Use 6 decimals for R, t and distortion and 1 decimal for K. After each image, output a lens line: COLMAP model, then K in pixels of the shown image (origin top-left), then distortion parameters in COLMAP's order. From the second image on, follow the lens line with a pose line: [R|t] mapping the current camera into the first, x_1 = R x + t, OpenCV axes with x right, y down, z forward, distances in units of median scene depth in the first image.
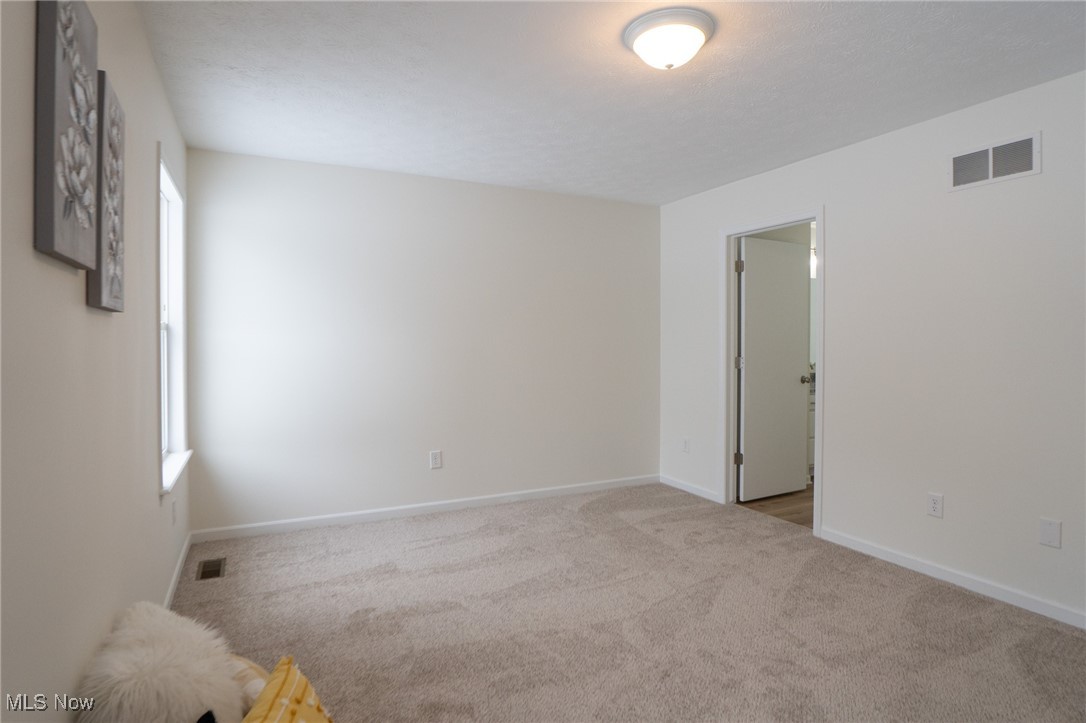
lens RADIAL K [[558.2, 0, 543.2], [0, 558.2, 351.5], [0, 0, 1]] dist [-0.016937, -0.000825]
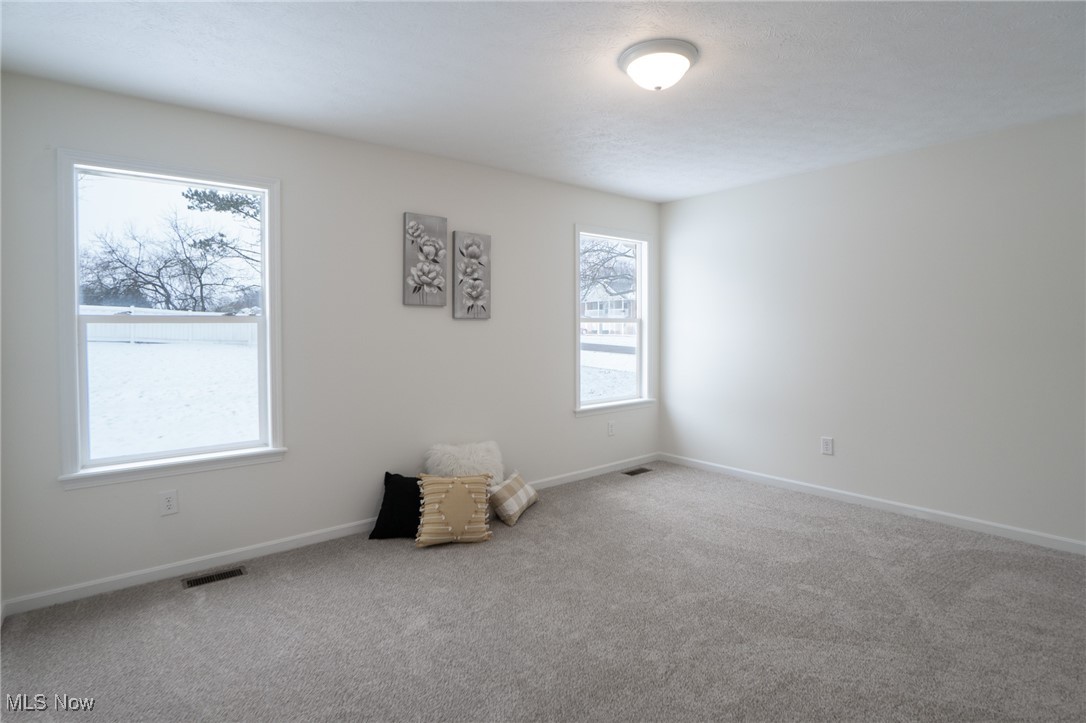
lens RADIAL K [[558.2, 0, 552.5], [0, 558.2, 355.2], [0, 0, 1]] dist [-0.016937, -0.000825]
pose [[0.231390, 0.040600, -0.972013, 0.743389], [-0.010138, 0.999175, 0.039321, -0.005538], [0.972808, 0.000756, 0.231611, 0.314679]]
